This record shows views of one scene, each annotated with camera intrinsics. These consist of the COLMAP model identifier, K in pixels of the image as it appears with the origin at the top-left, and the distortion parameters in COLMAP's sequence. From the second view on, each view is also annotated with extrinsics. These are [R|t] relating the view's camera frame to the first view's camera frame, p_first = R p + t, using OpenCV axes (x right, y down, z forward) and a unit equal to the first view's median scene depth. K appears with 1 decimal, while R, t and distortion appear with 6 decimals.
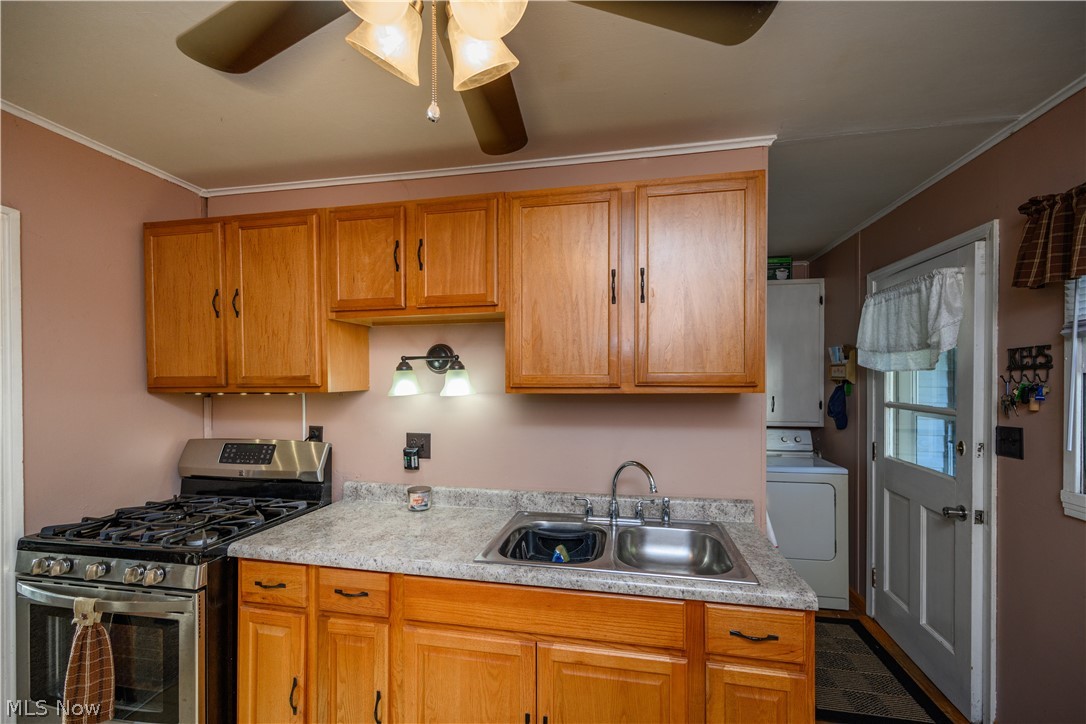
lens RADIAL K [[441.5, 0, 546.5], [0, 441.5, 370.3], [0, 0, 1]] dist [0.000542, 0.000534]
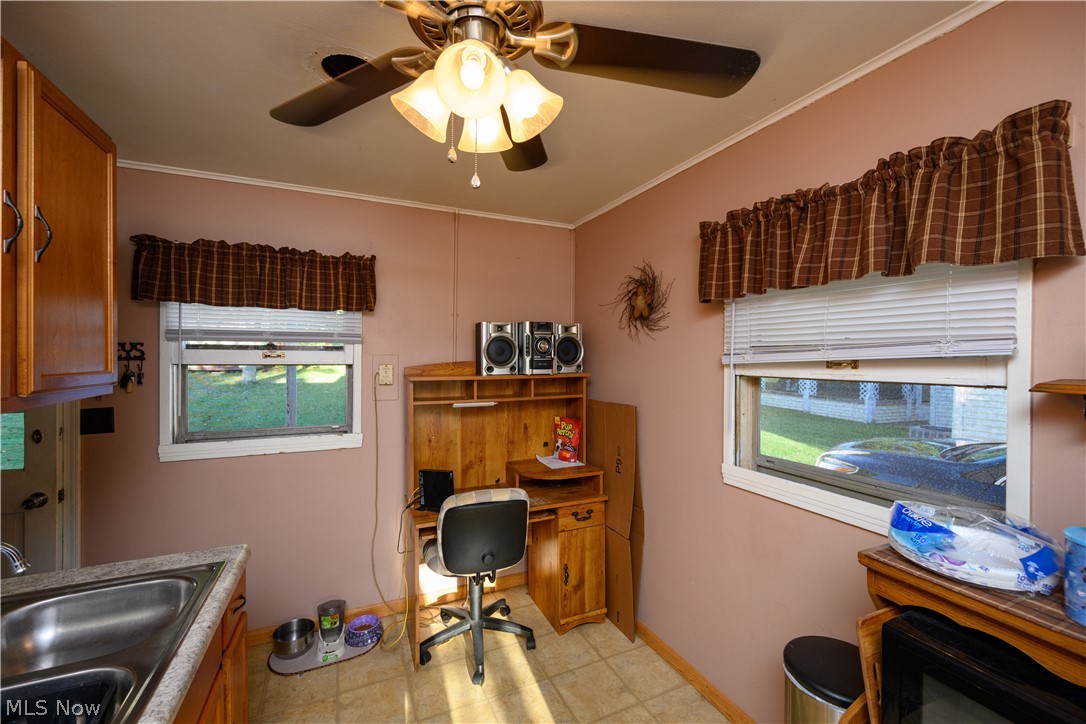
lens RADIAL K [[441.5, 0, 546.5], [0, 441.5, 370.3], [0, 0, 1]] dist [0.000542, 0.000534]
pose [[-0.580815, -0.009087, 0.813985, -0.365454], [-0.003525, 0.999956, 0.008648, 0.006070], [-0.814028, 0.002153, -0.580821, 0.403724]]
